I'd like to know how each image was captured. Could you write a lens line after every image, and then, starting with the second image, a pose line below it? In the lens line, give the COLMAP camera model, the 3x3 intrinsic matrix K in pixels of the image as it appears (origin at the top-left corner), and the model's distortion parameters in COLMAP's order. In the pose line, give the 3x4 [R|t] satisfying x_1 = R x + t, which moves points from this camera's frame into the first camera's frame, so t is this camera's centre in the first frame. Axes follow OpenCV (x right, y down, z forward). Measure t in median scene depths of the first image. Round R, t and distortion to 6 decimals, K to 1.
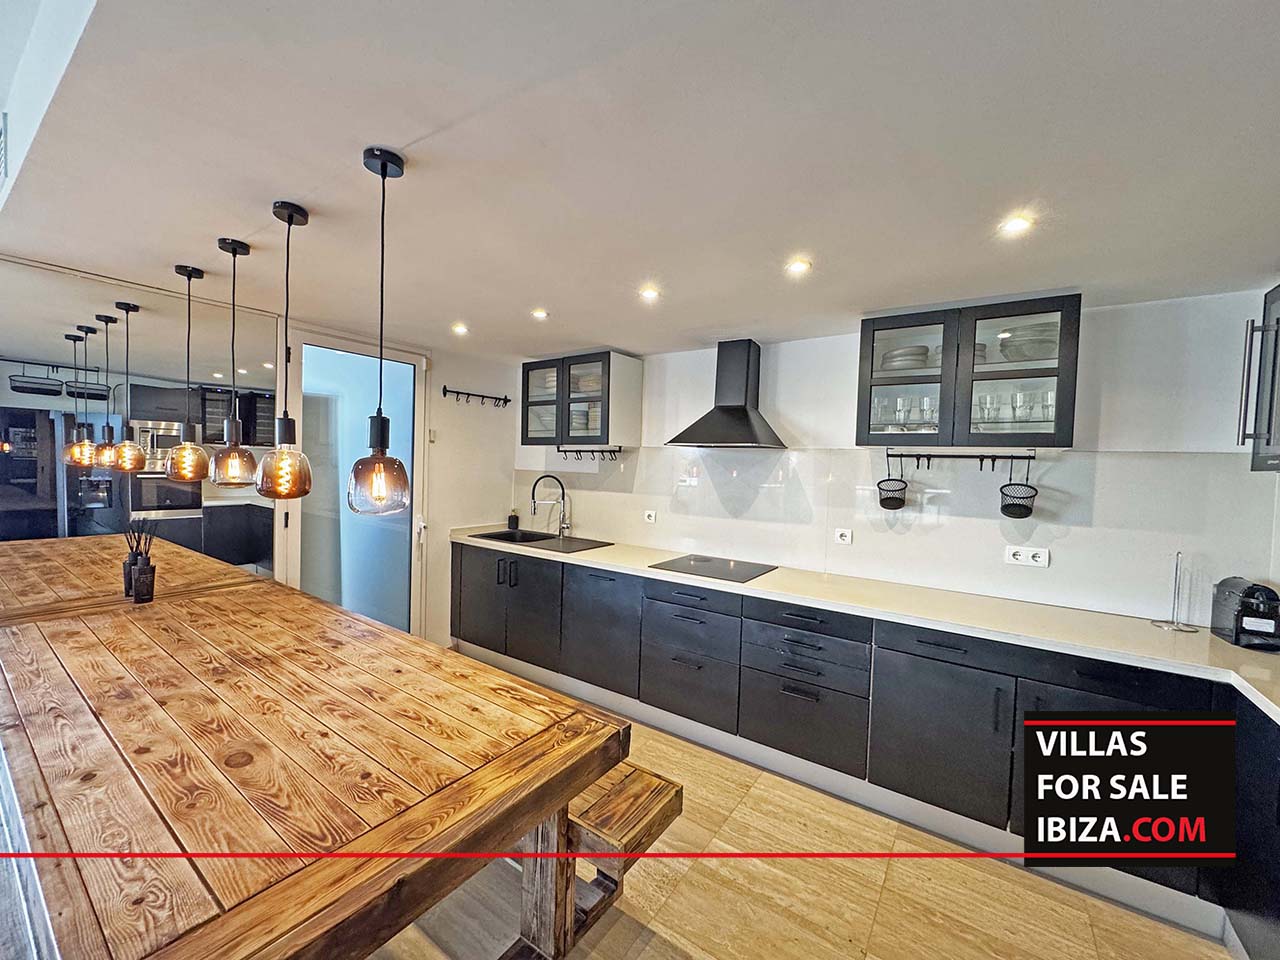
lens RADIAL K [[510.3, 0, 640.7], [0, 510.3, 480.2], [0, 0, 1]] dist [-0.003801, 0.000699]
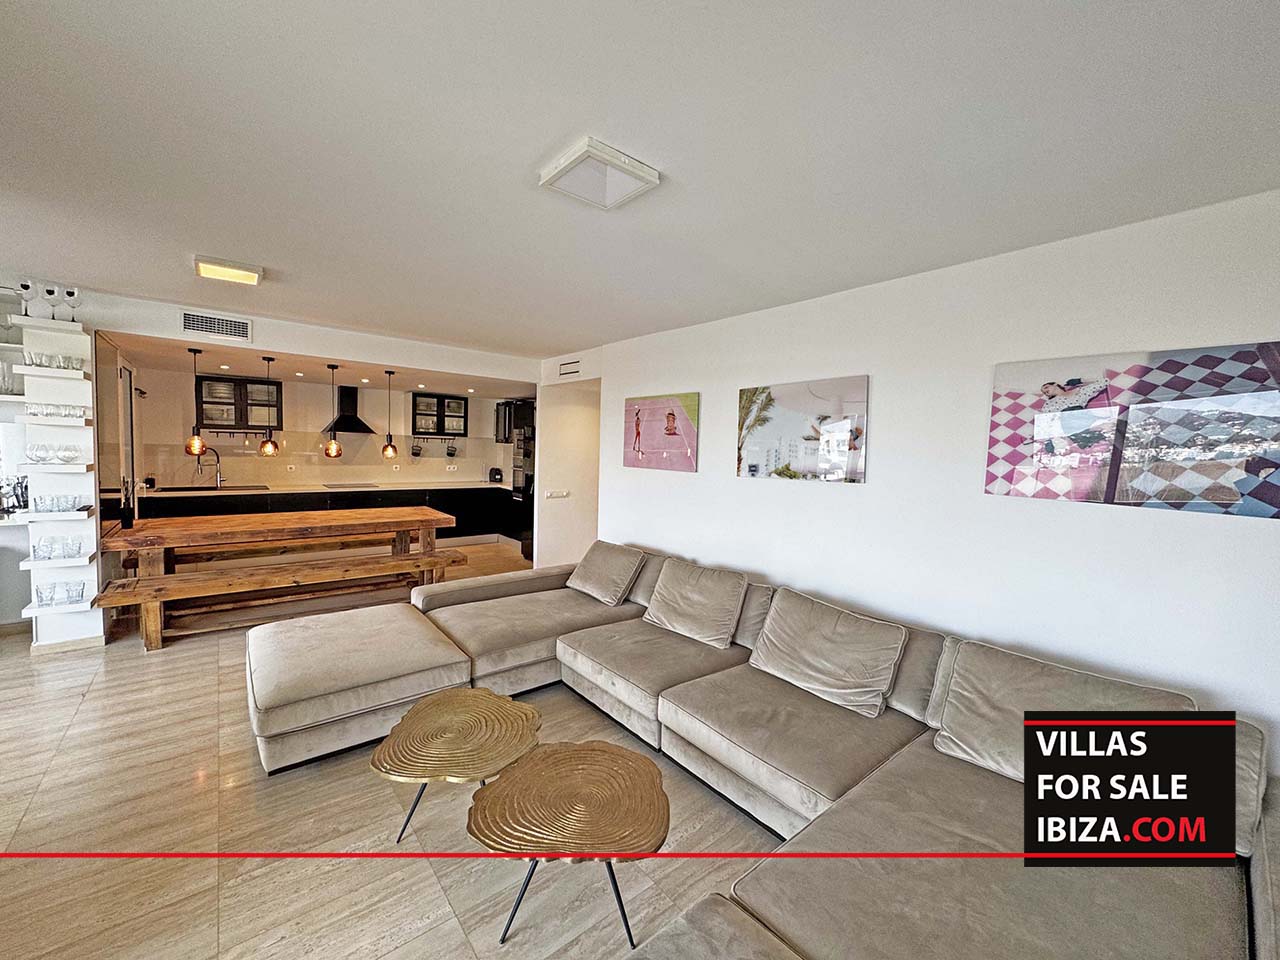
lens RADIAL K [[510.3, 0, 639.9], [0, 510.3, 477.8], [0, 0, 1]] dist [-0.003801, 0.000699]
pose [[0.278527, -0.082067, 0.956916, -2.457576], [0.011333, 0.996554, 0.082168, -0.058671], [-0.960362, -0.012041, 0.278497, -1.306424]]
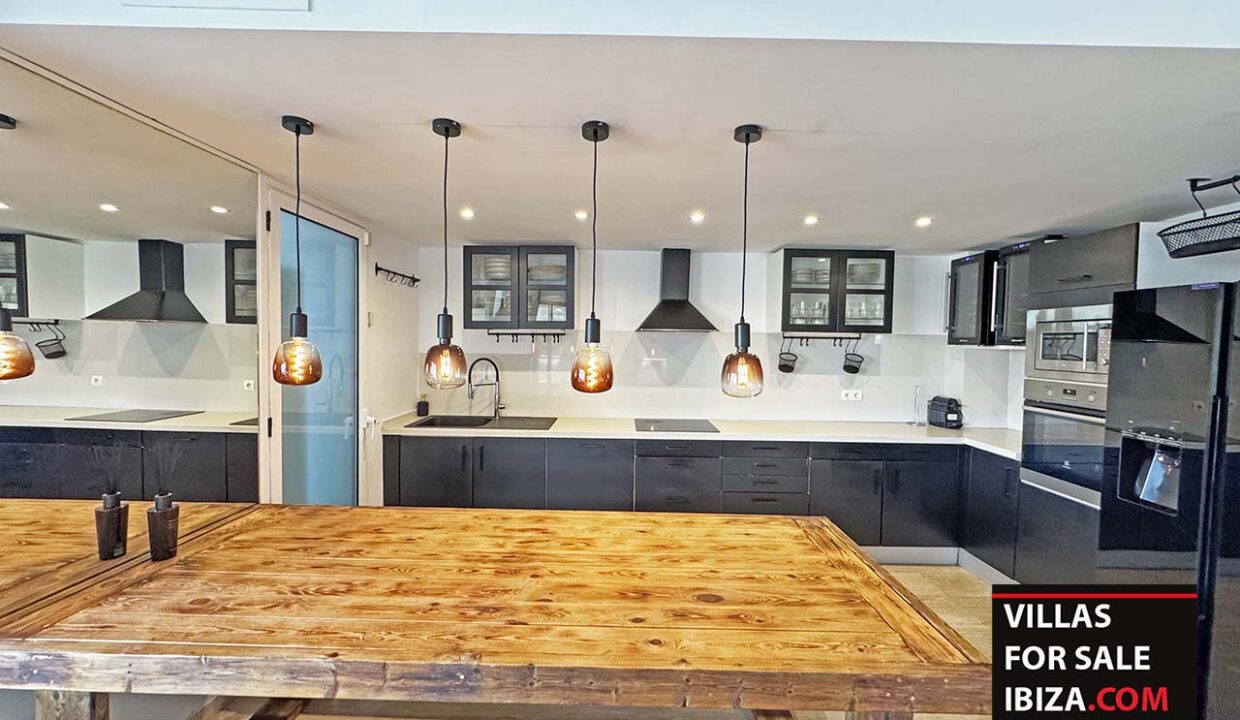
lens RADIAL K [[494.3, 0, 620.0], [0, 494.3, 358.6], [0, 0, 1]] dist [-0.003111, 0.000162]
pose [[0.827035, -0.039316, 0.560775, -0.955386], [0.030298, 0.999219, 0.025372, -0.048016], [-0.561334, -0.003993, 0.827580, 0.066785]]
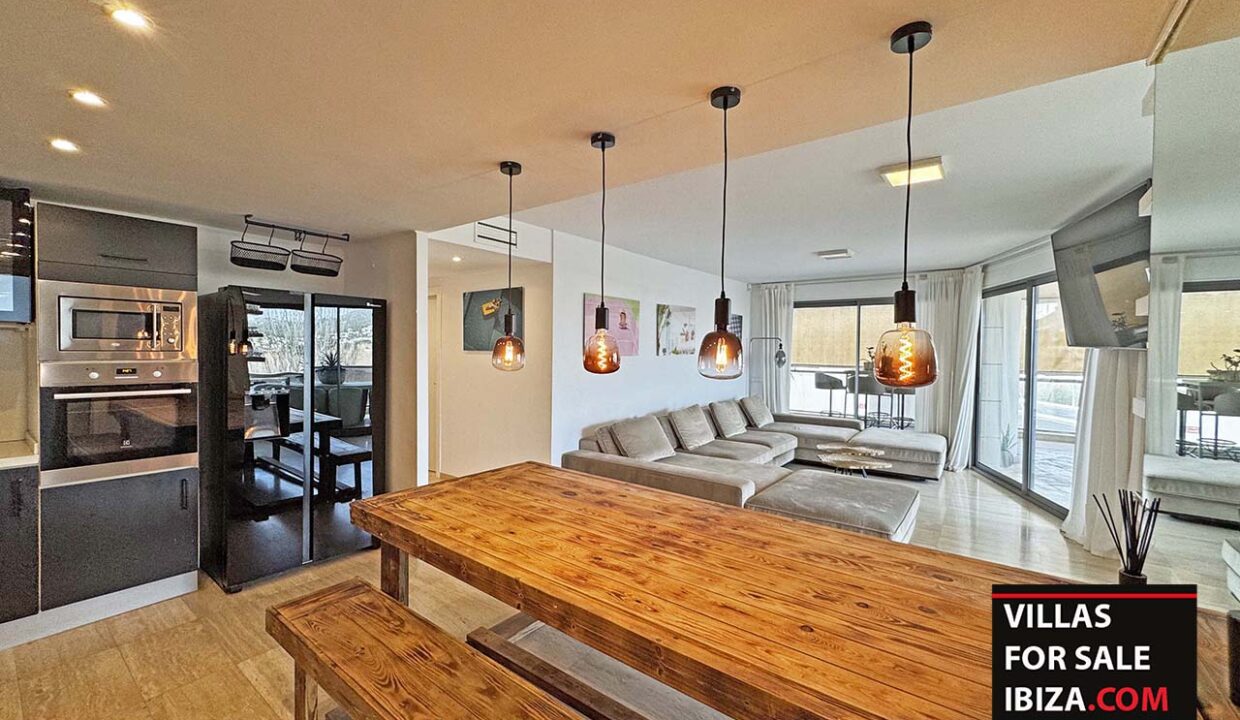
lens RADIAL K [[494.3, 0, 621.0], [0, 494.3, 358.8], [0, 0, 1]] dist [-0.003111, 0.000162]
pose [[-0.998023, -0.045171, 0.043707, -0.612606], [-0.042602, 0.997406, 0.058015, -0.055054], [-0.046214, 0.056039, -0.997358, 1.681323]]
